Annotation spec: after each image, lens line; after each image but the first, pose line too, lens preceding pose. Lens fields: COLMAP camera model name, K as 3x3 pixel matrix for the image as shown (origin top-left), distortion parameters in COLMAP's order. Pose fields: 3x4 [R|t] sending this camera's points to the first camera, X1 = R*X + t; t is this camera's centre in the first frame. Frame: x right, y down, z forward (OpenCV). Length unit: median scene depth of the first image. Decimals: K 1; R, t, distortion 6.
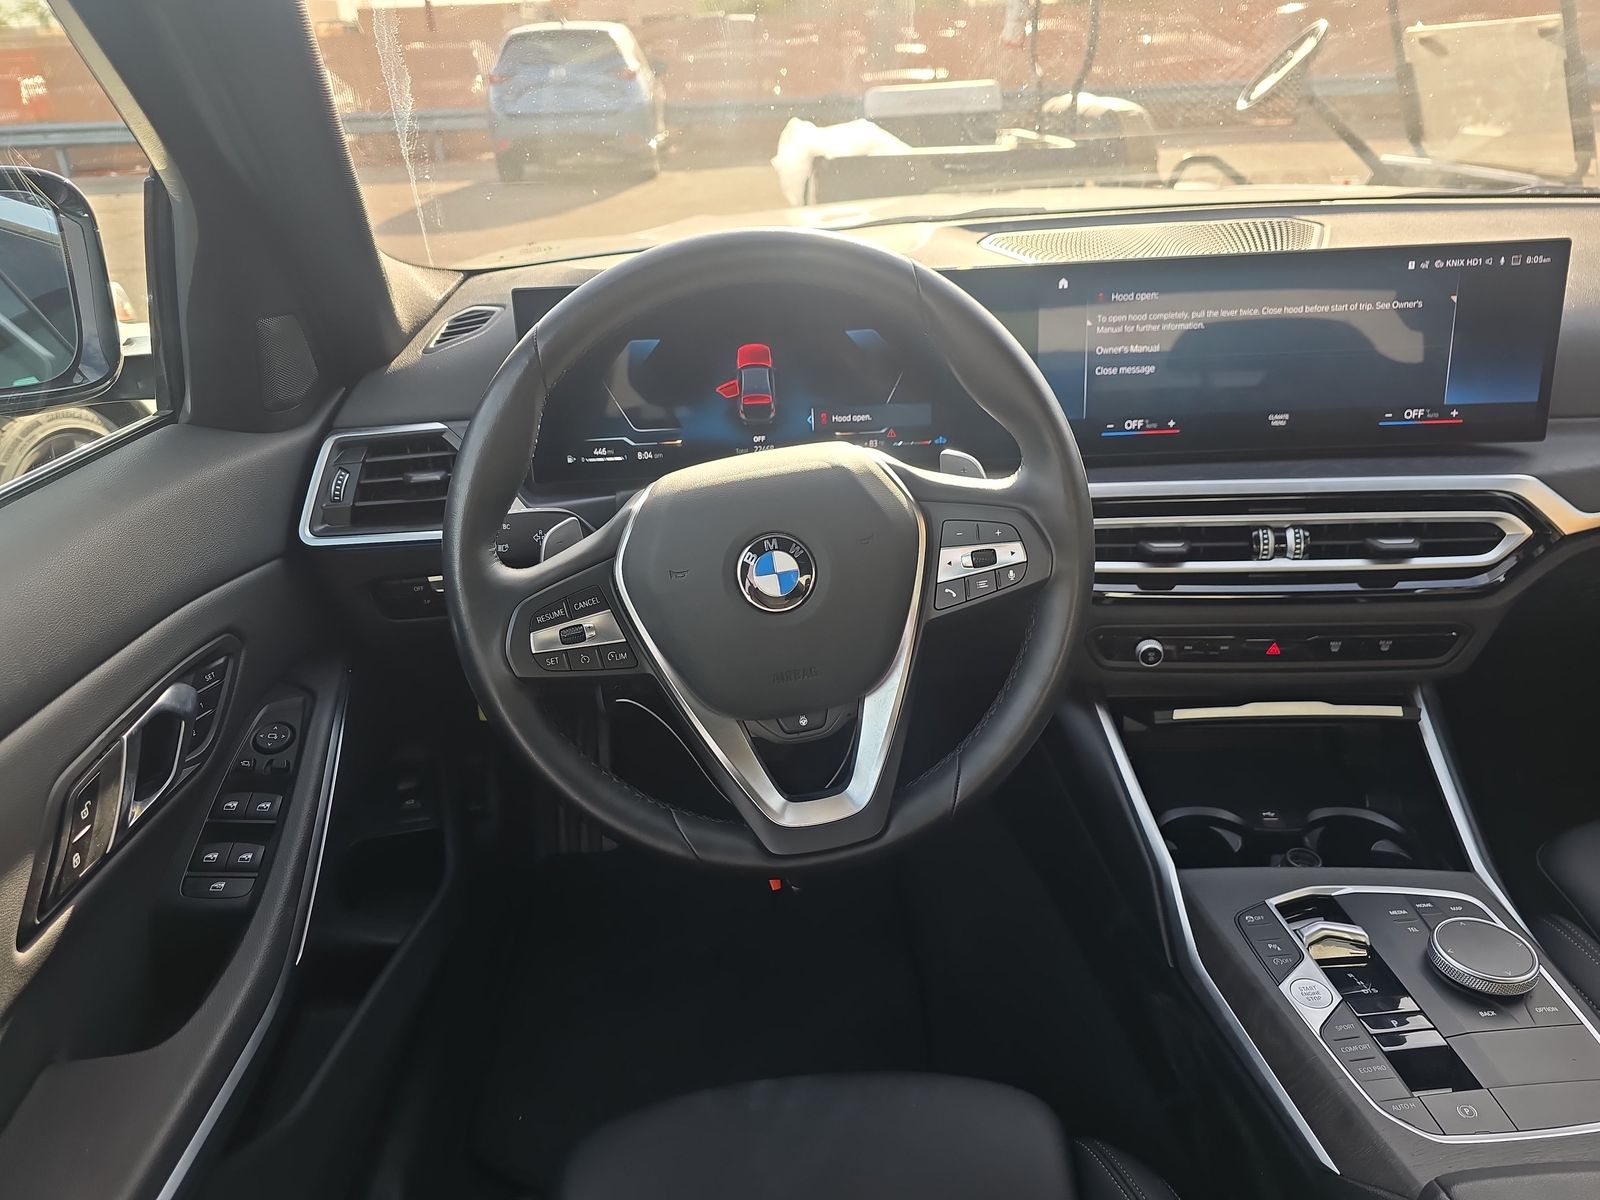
lens RADIAL K [[1083.6, 0, 800.0], [0, 1083.6, 600.0], [0, 0, 1]] dist [0.035197, -0.036974]
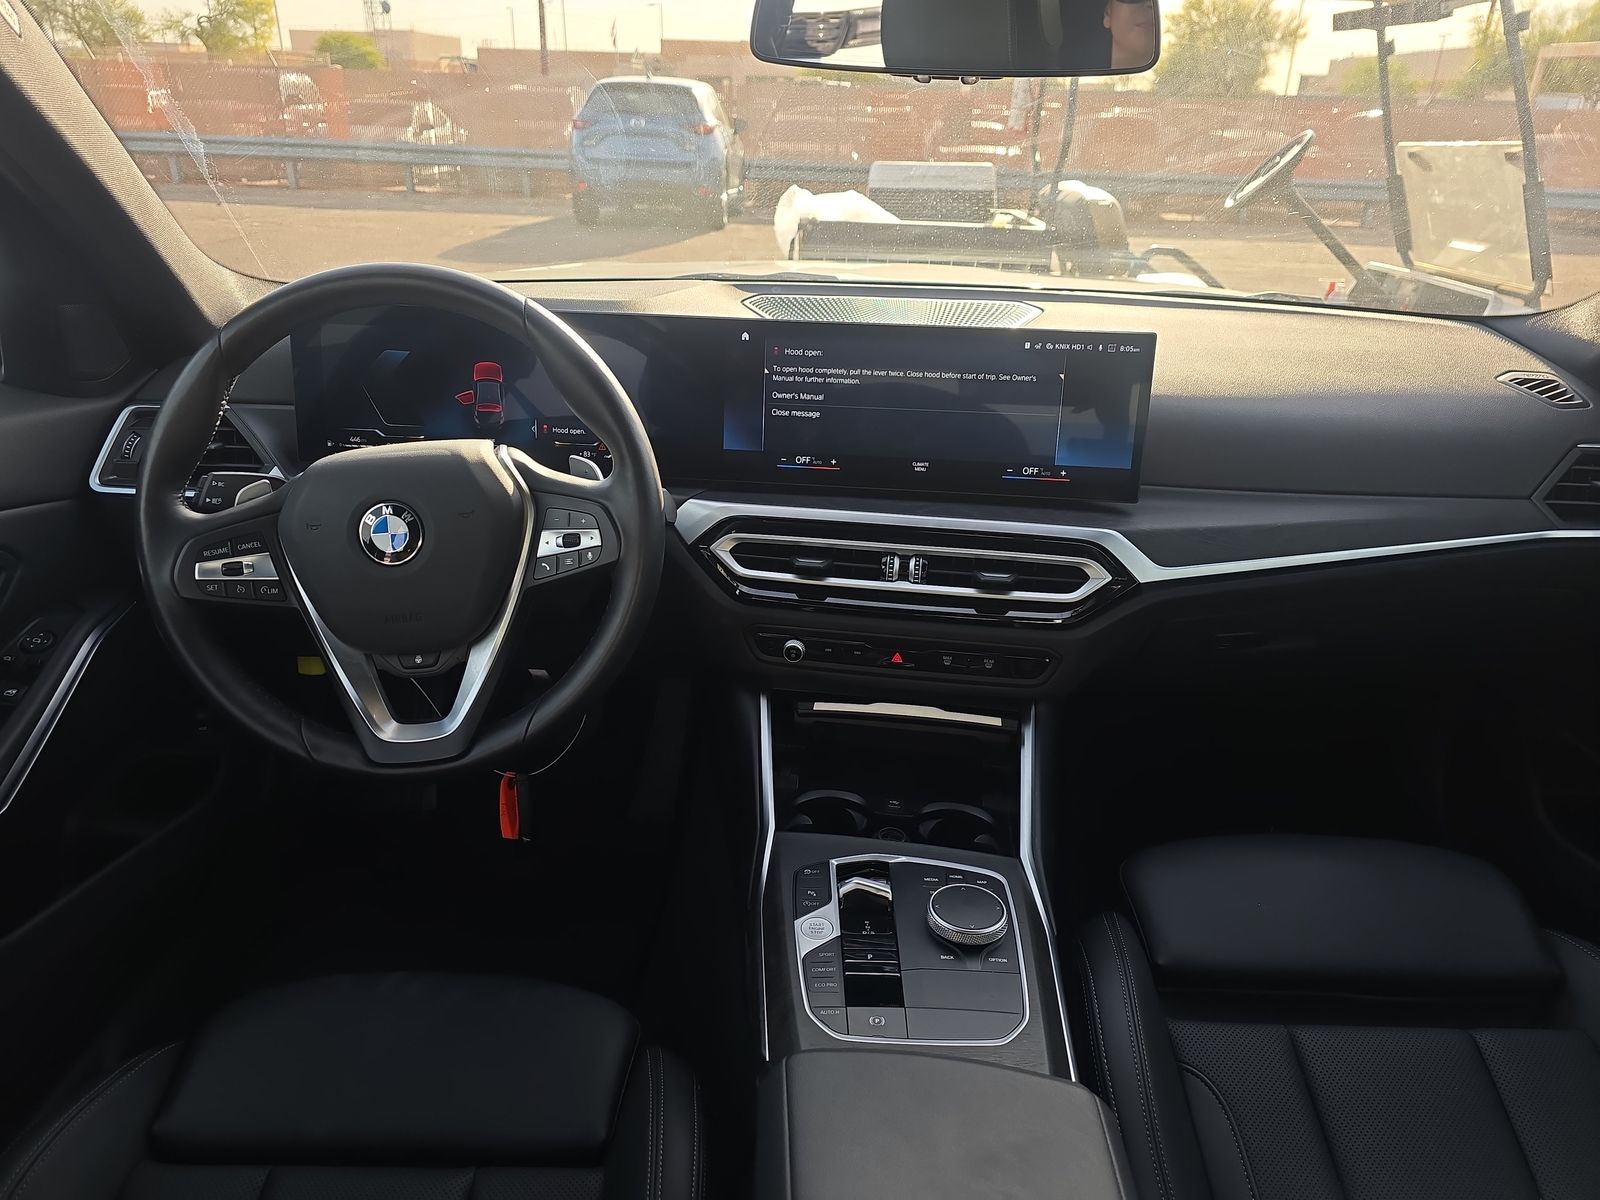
lens RADIAL K [[1071.9, 0, 800.0], [0, 1071.9, 600.0], [0, 0, 1]] dist [0.089282, -0.109015]
pose [[0.994039, 0.096665, -0.050422, 0.389572], [-0.098921, 0.994107, -0.044342, 0.045173], [0.045838, 0.049066, 0.997743, -0.169443]]
